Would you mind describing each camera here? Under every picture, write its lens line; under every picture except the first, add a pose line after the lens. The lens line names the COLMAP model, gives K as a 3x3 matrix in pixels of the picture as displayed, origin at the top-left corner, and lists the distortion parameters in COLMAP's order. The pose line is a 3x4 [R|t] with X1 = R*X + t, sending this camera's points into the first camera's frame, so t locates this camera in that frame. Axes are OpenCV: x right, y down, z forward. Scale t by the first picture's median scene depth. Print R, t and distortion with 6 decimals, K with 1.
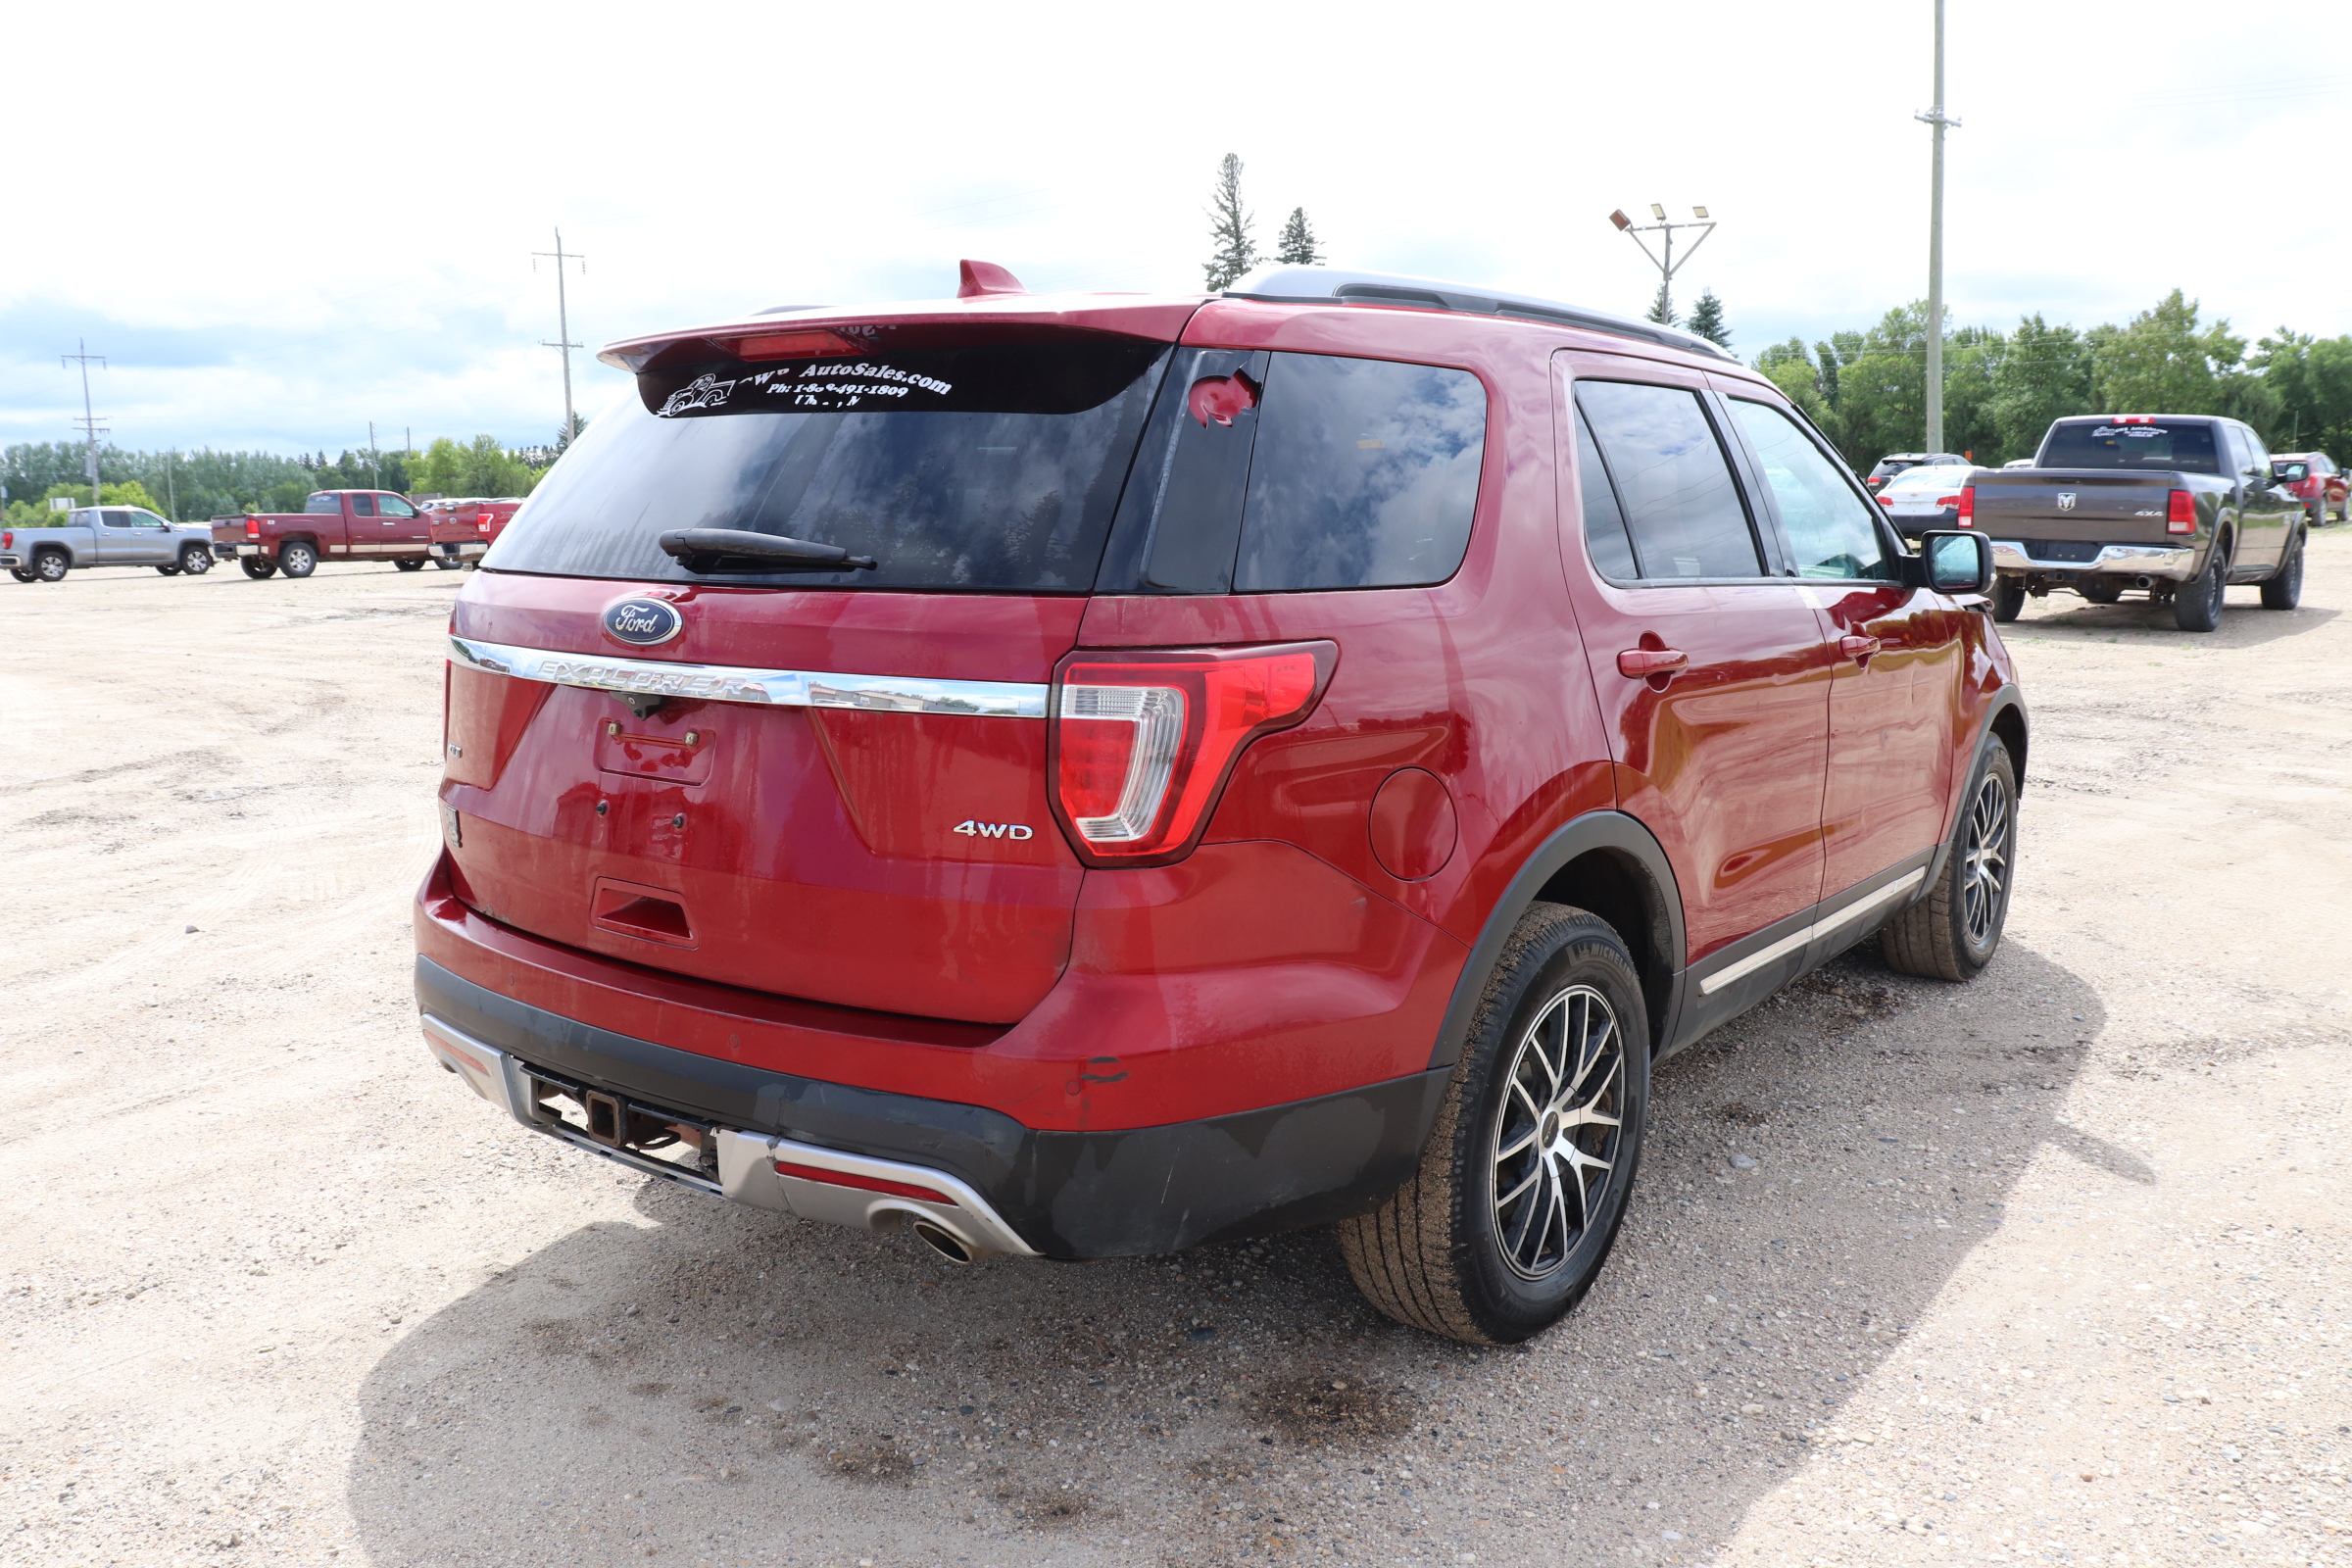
lens RADIAL K [[1919.8, 0, 1176.0], [0, 1919.8, 784.0], [0, 0, 1]] dist [-0.140588, 0.074750]
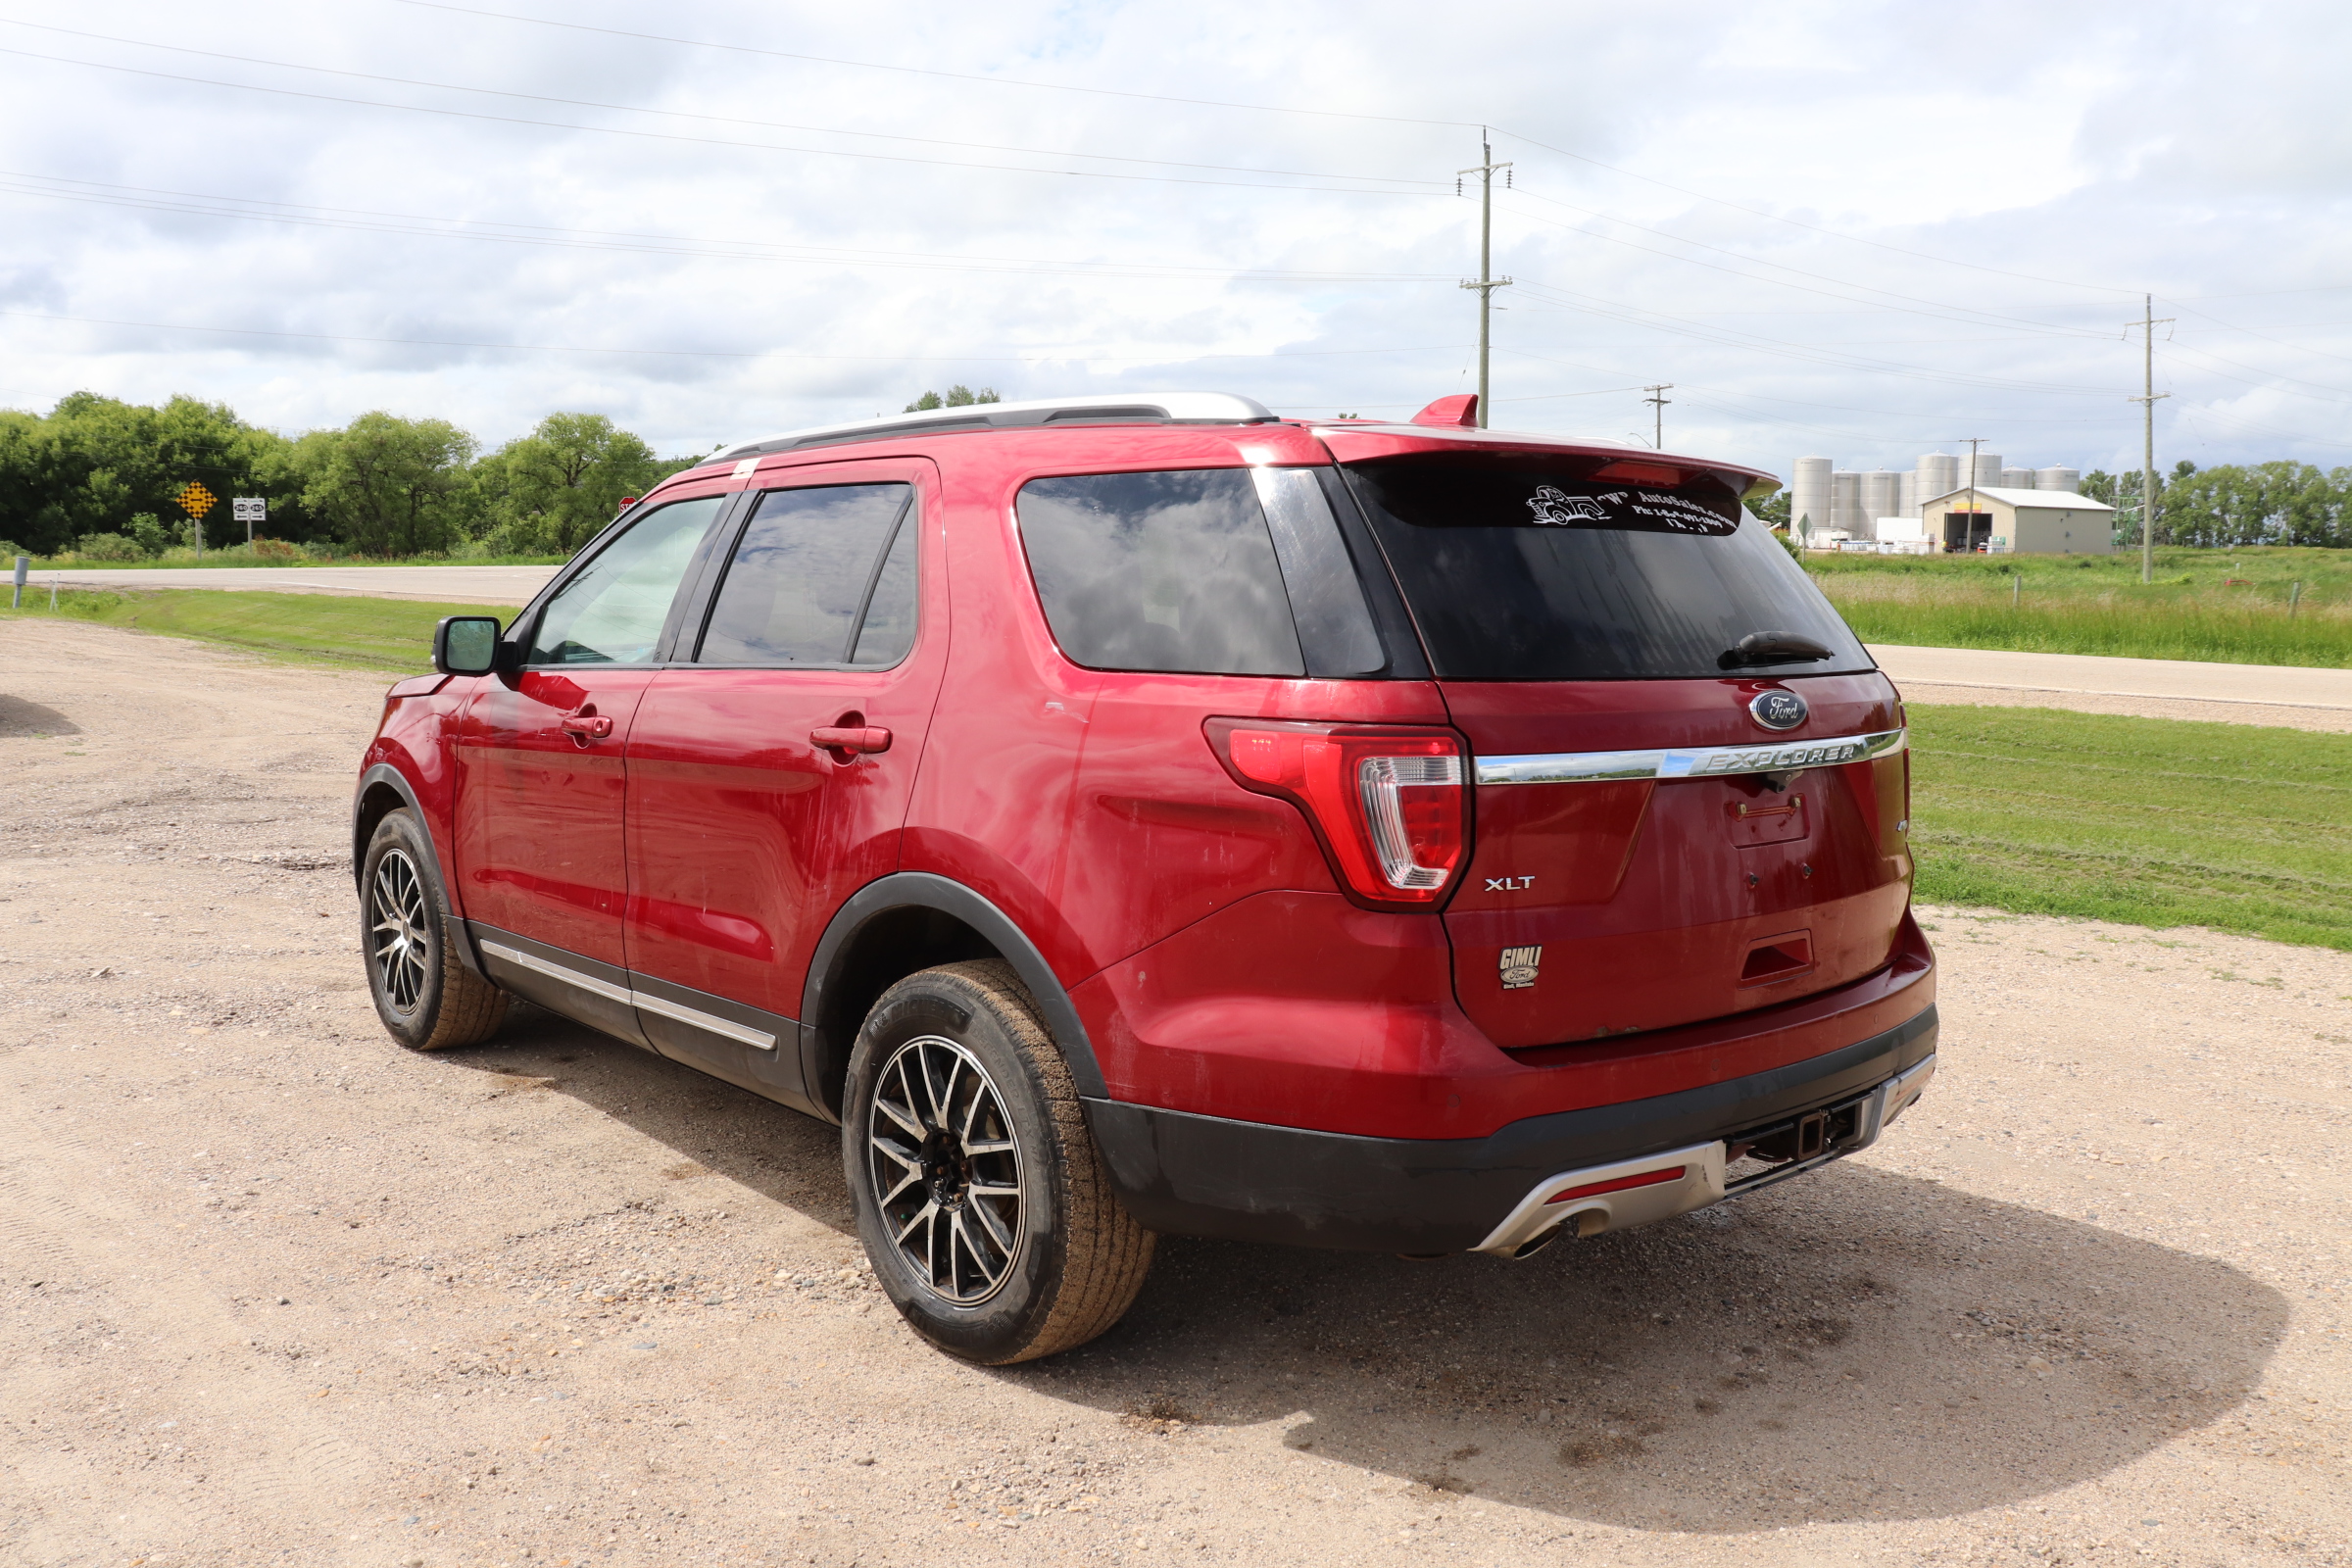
lens RADIAL K [[1919.8, 0, 1176.0], [0, 1919.8, 784.0], [0, 0, 1]] dist [-0.140588, 0.074750]
pose [[0.202128, -0.095774, 0.974665, -1.452782], [0.138364, 0.988017, 0.068392, -0.166430], [-0.969536, 0.121034, 0.212957, 1.077196]]
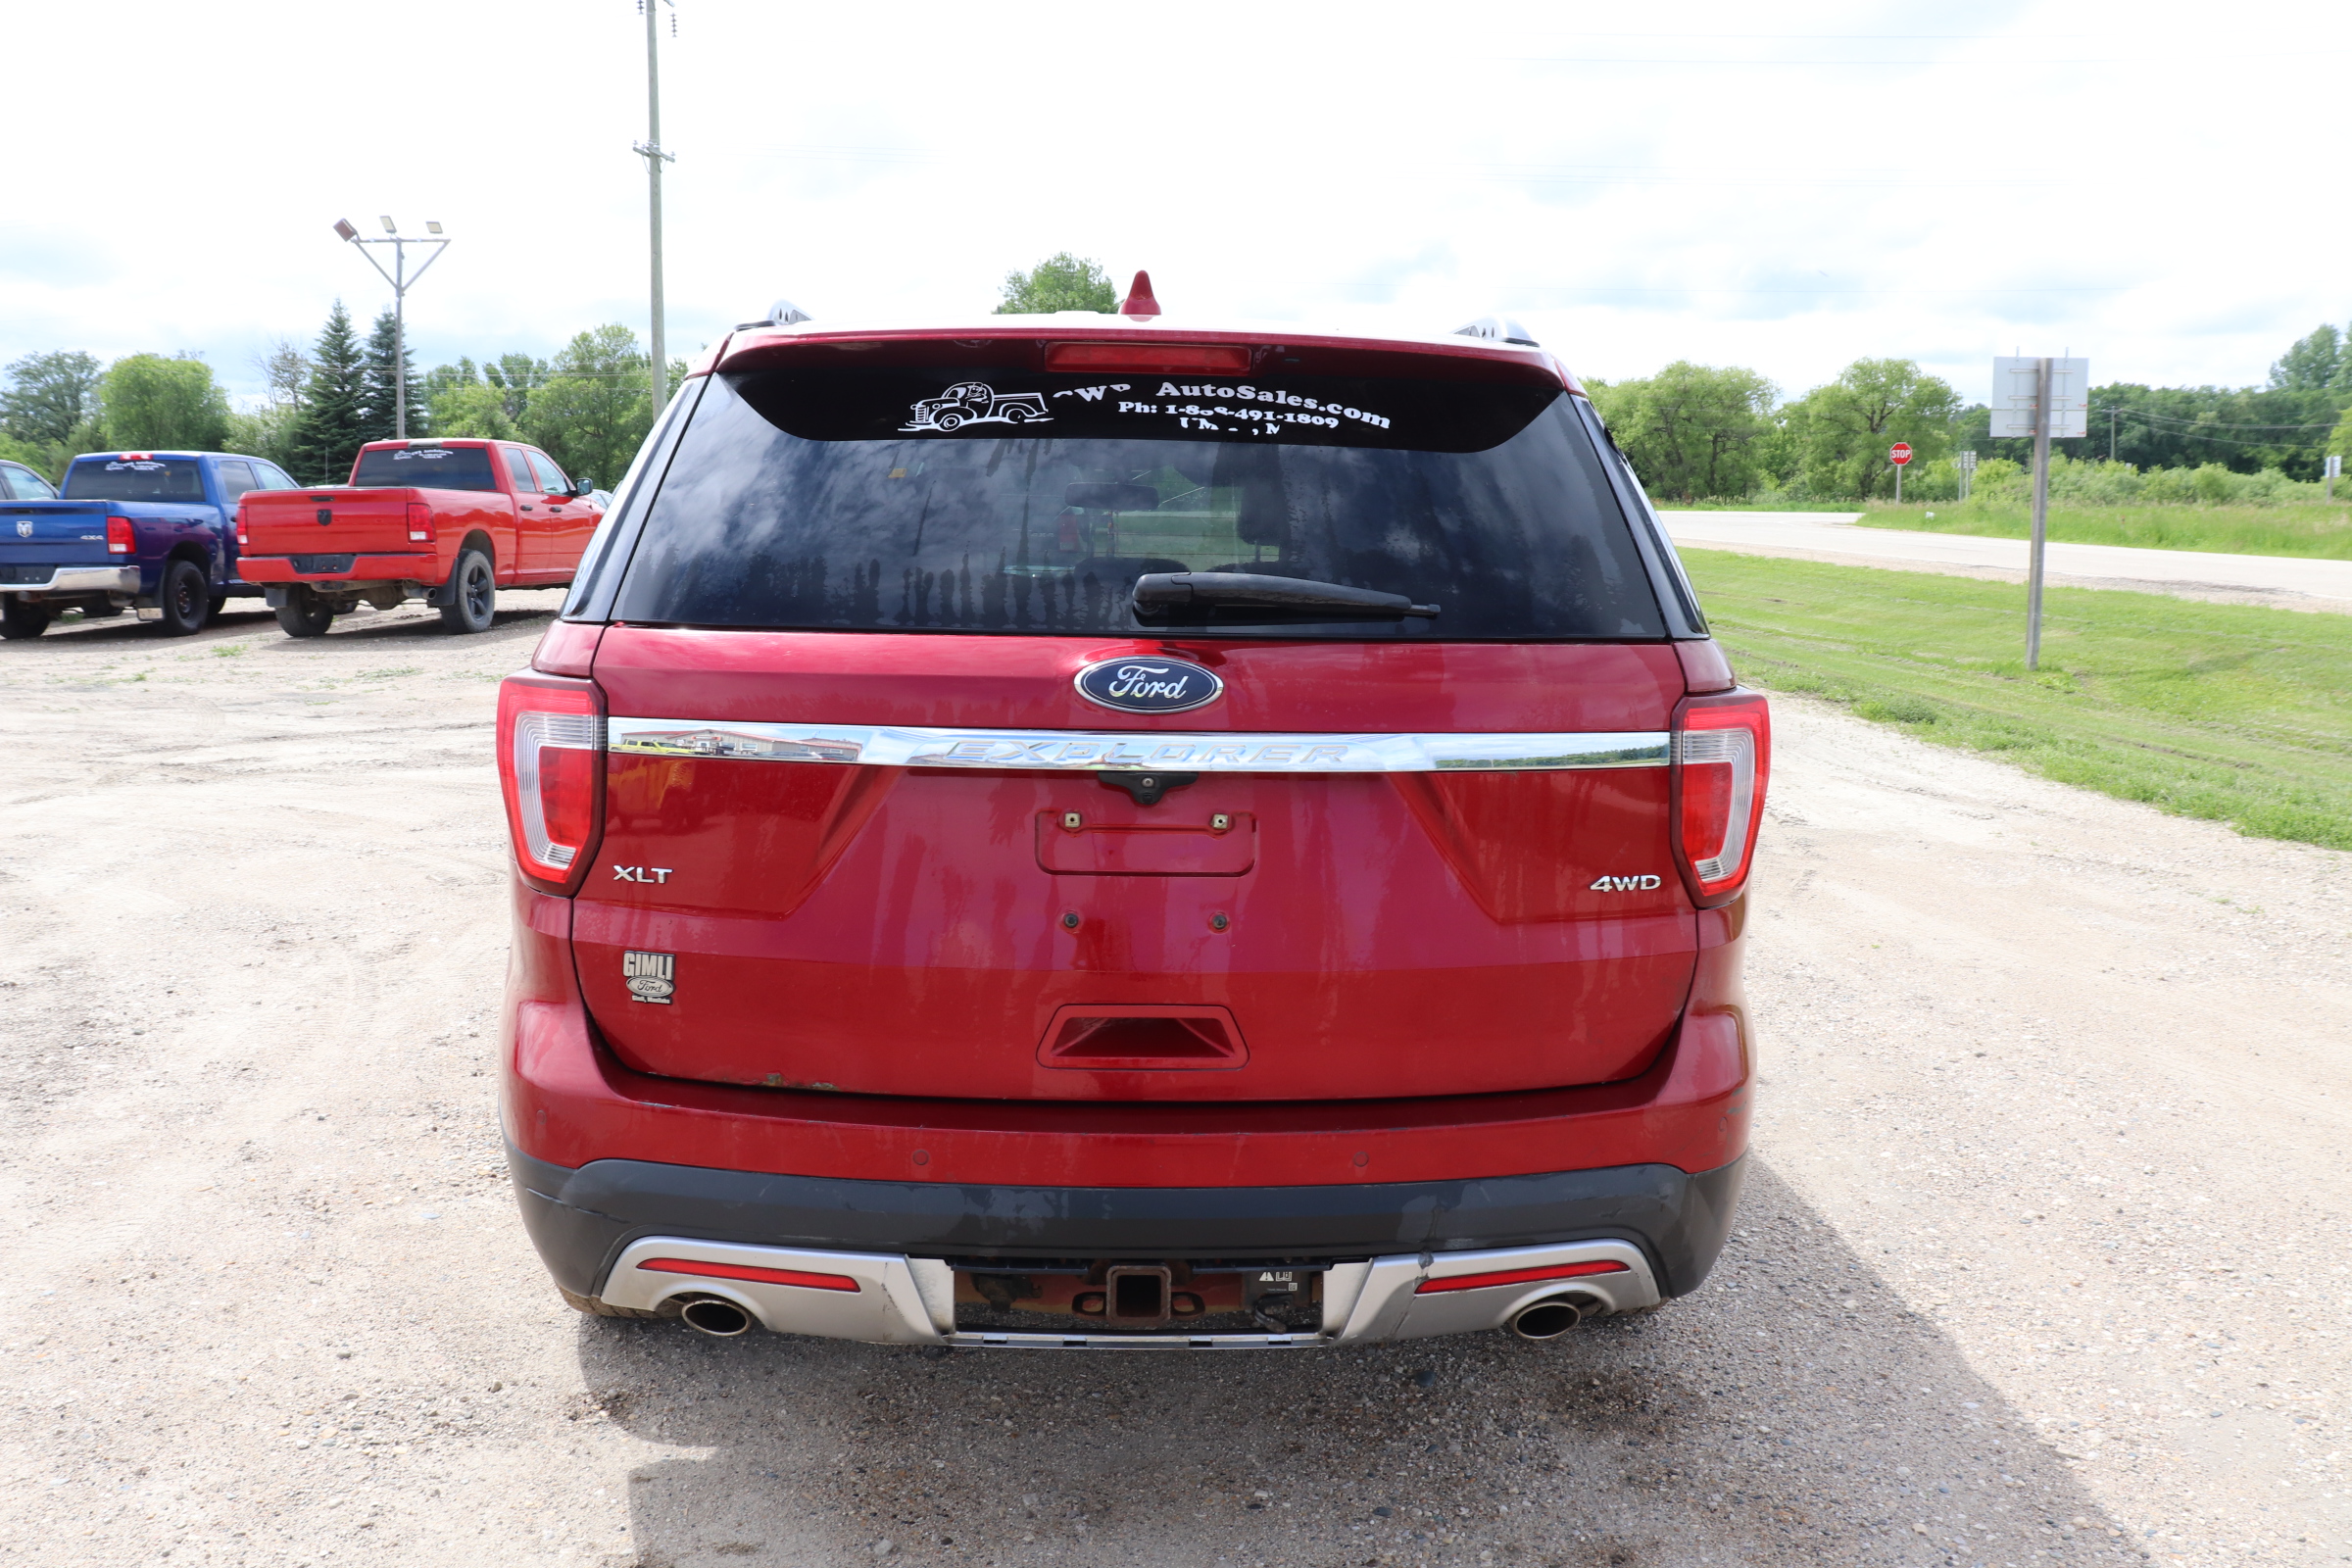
lens RADIAL K [[1919.8, 0, 1176.0], [0, 1919.8, 784.0], [0, 0, 1]] dist [-0.140588, 0.074750]
pose [[0.772261, -0.075479, 0.630806, -0.770822], [0.082532, 0.996422, 0.018187, -0.055070], [-0.629922, 0.038017, 0.775727, 0.336789]]
